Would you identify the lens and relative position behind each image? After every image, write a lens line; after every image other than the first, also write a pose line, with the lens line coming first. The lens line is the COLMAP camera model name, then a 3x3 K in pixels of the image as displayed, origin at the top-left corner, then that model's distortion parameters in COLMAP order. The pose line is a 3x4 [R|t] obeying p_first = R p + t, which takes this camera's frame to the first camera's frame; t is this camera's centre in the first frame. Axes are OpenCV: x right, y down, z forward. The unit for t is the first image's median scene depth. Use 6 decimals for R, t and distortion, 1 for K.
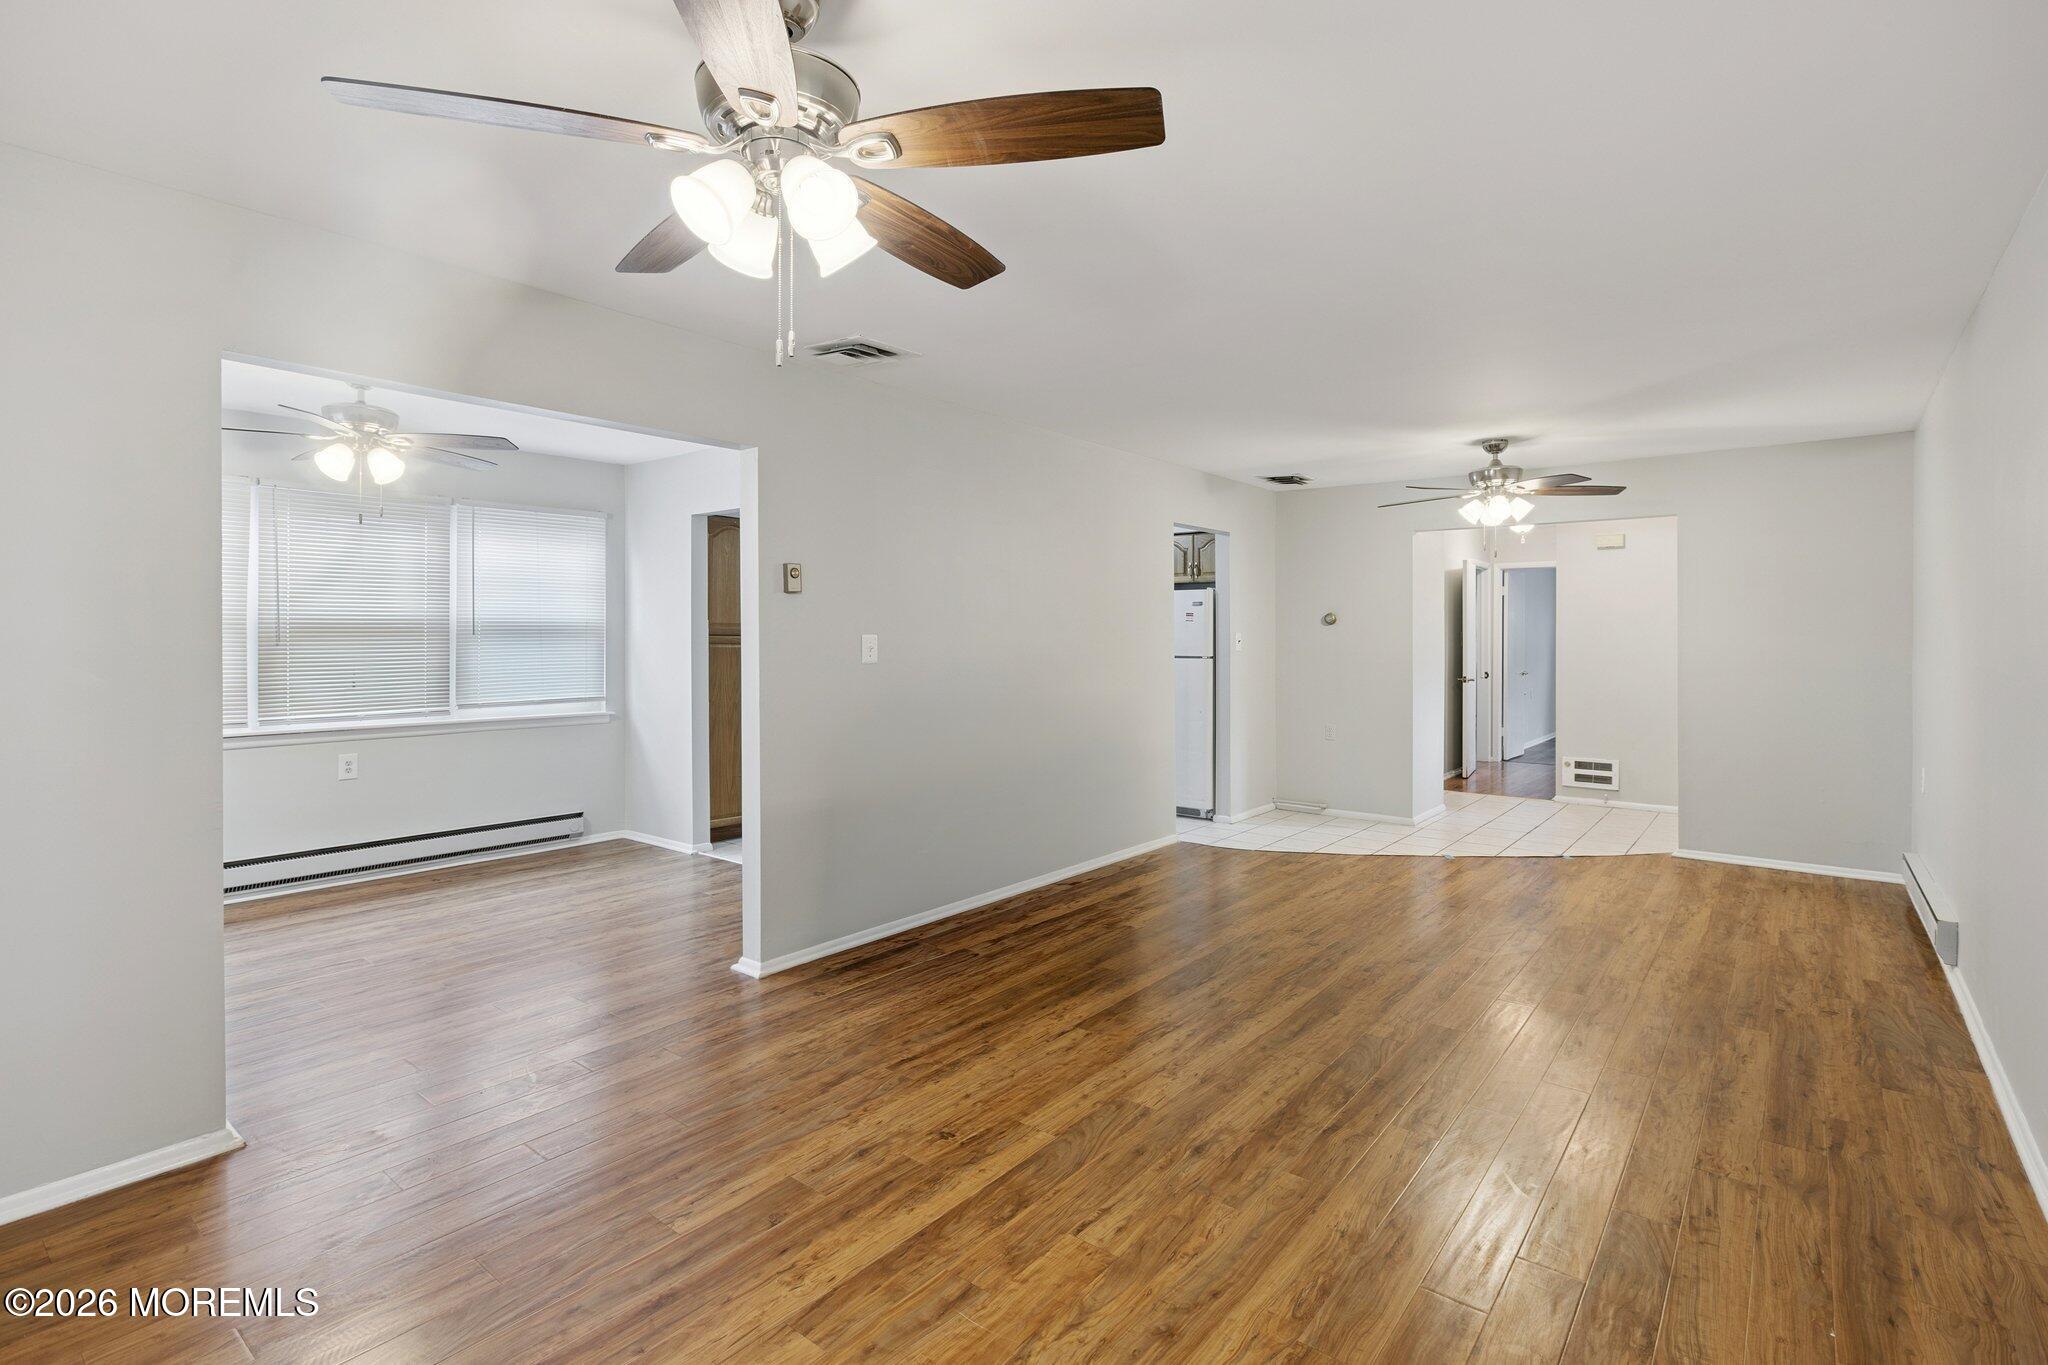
lens RADIAL K [[977.9, 0, 1015.6], [0, 977.9, 634.4], [0, 0, 1]] dist [-0.002467, -0.000420]
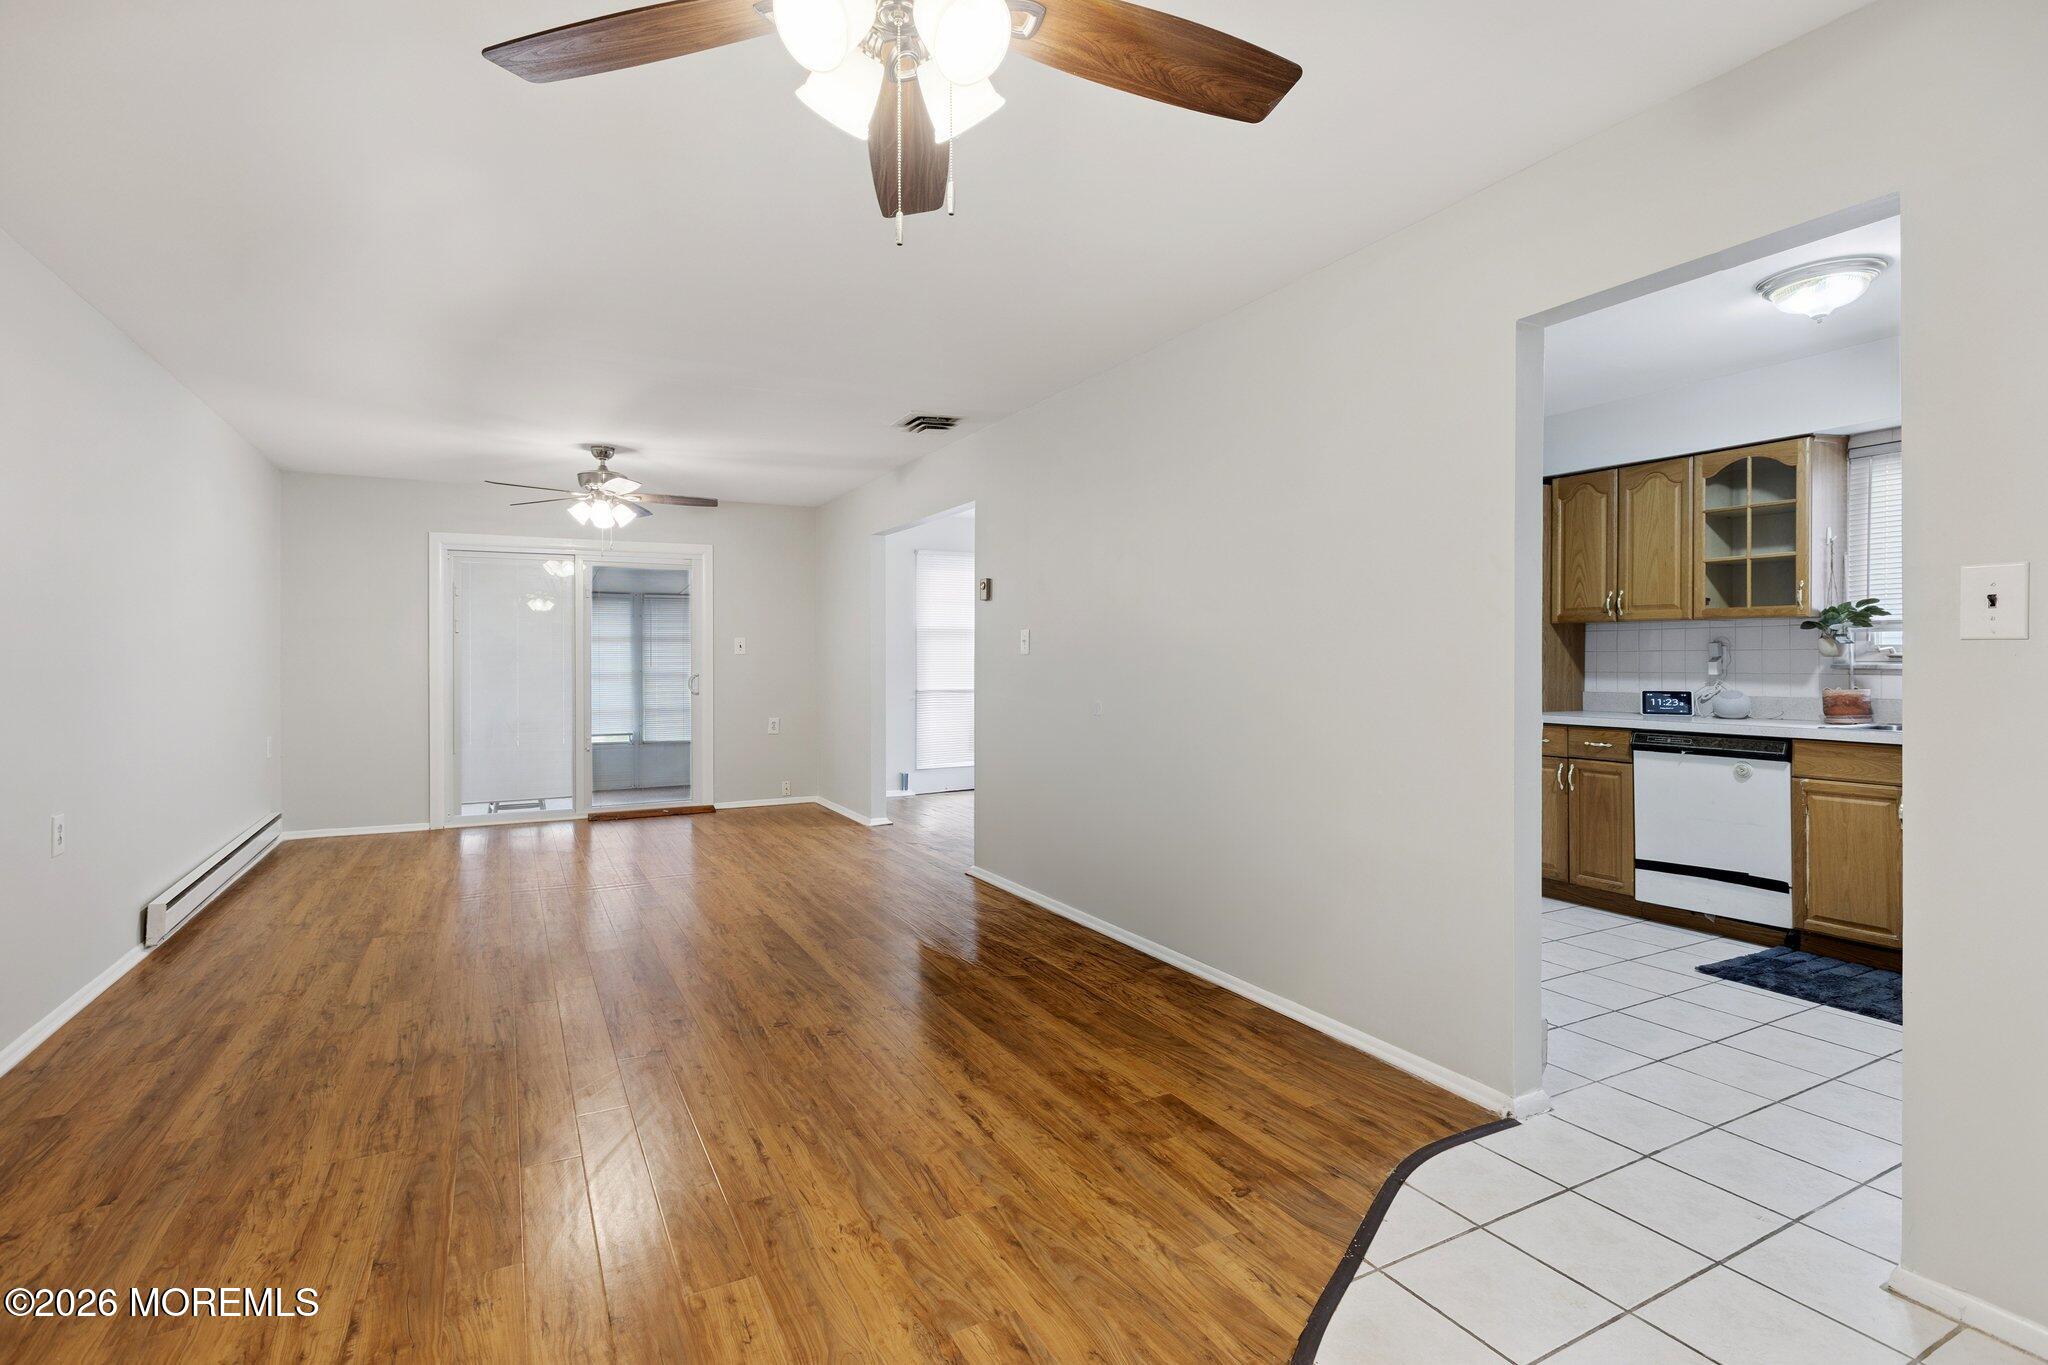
lens RADIAL K [[974.5, 0, 1002.7], [0, 974.5, 662.8], [0, 0, 1]] dist [-0.001848, -0.001018]
pose [[-0.403971, 0.003852, -0.914764, 0.745084], [0.000497, 0.999992, 0.003992, 0.028282], [0.914772, 0.001158, -0.403970, 1.179483]]
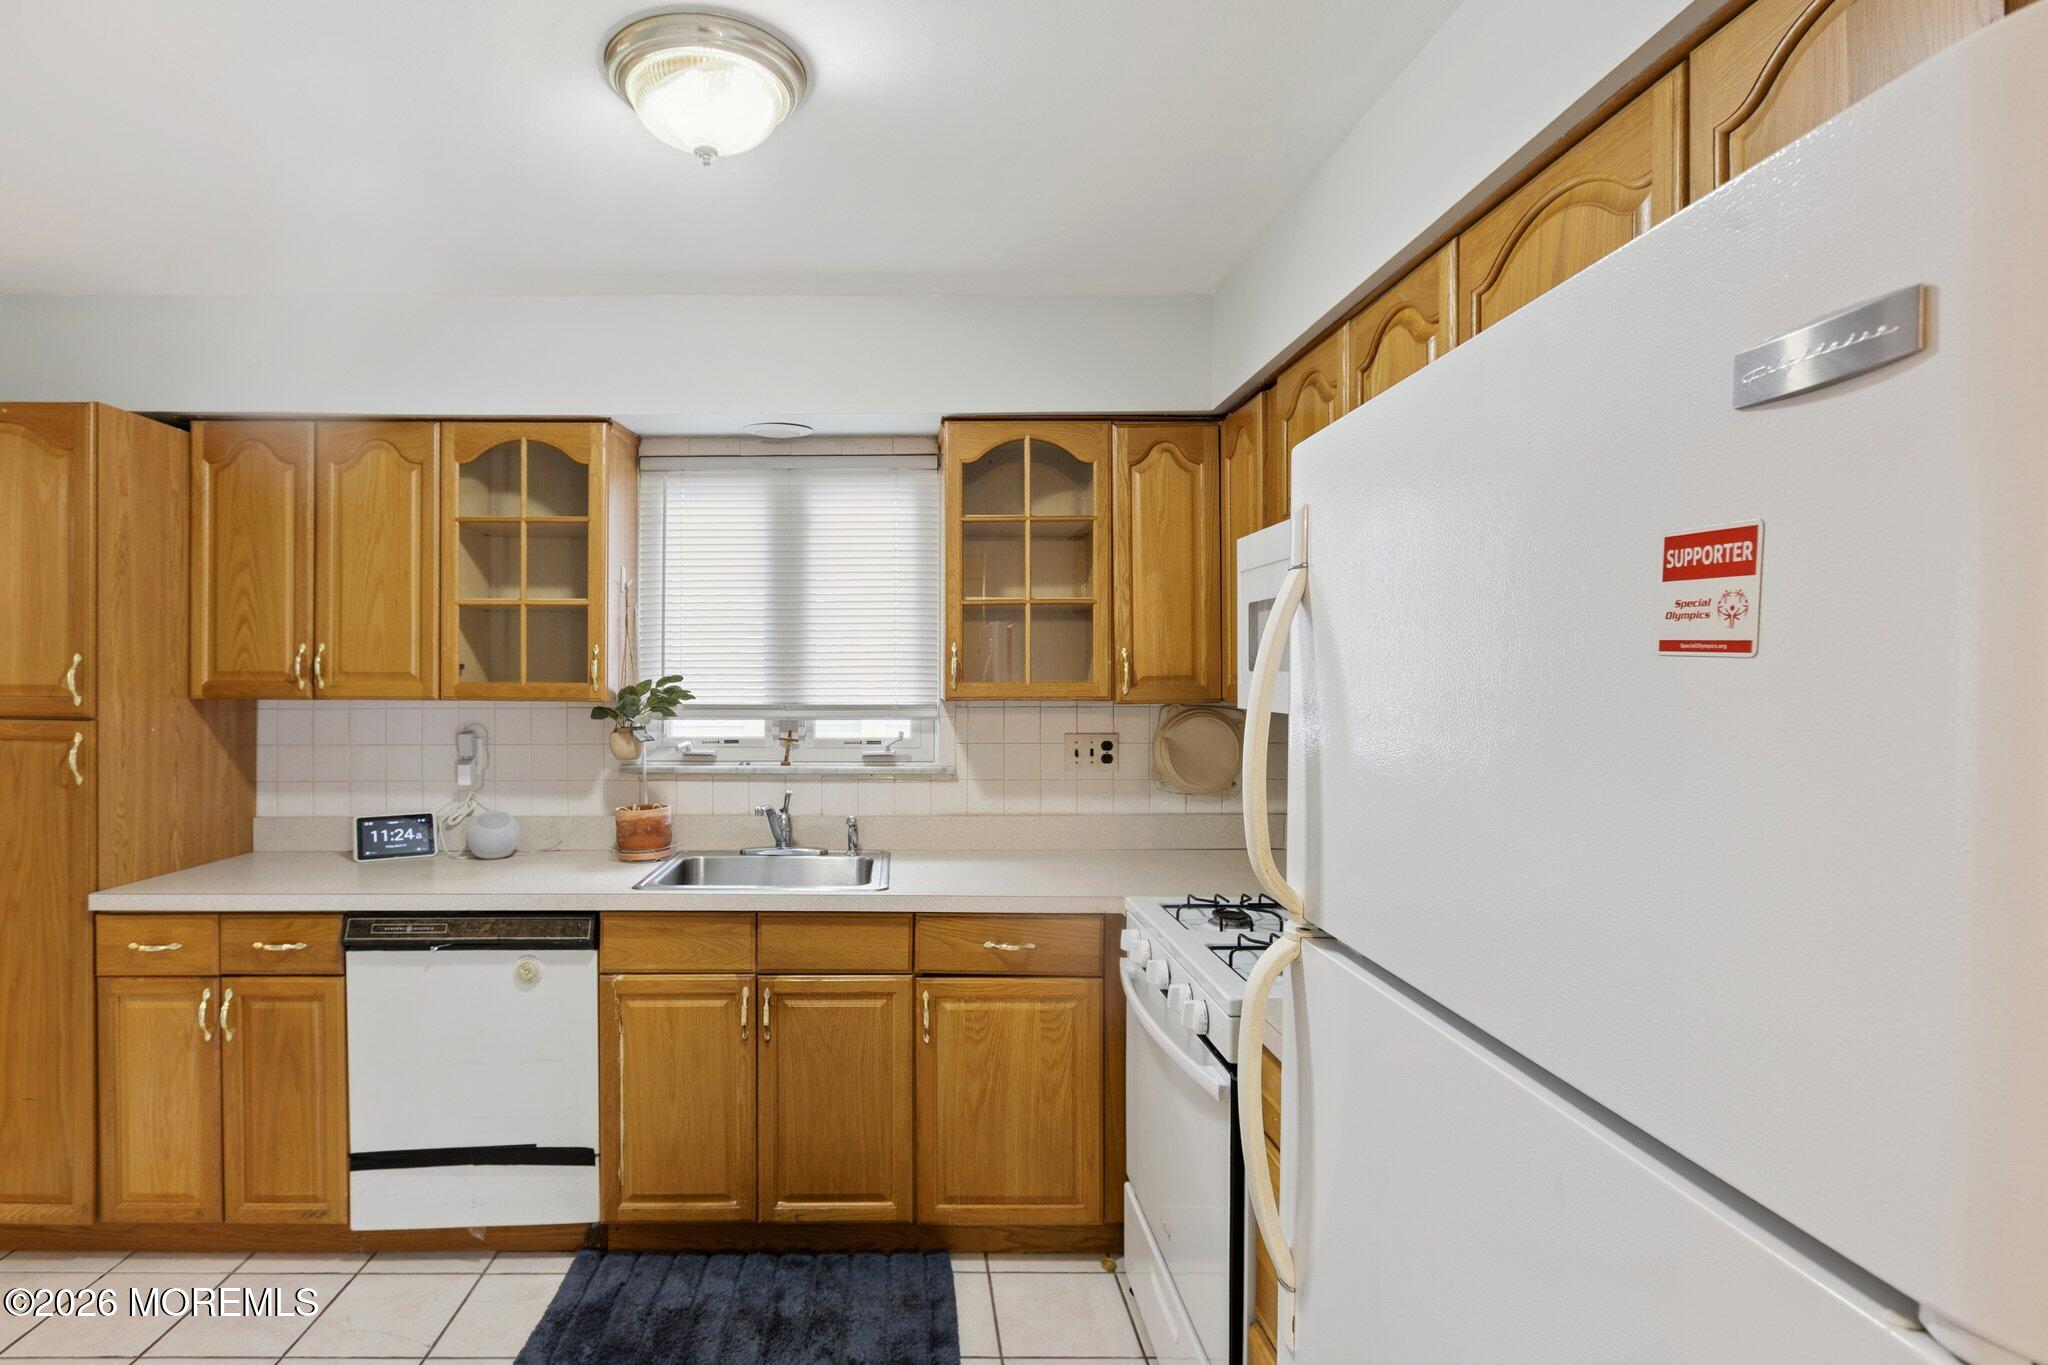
lens RADIAL K [[1017.2, 0, 899.4], [0, 1017.2, 681.0], [0, 0, 1]] dist [-0.007290, -0.000381]
pose [[0.626048, 0.001287, -0.779783, 0.271595], [-0.000296, 0.999999, 0.001413, -0.017140], [0.779784, -0.000654, 0.626048, 1.245930]]
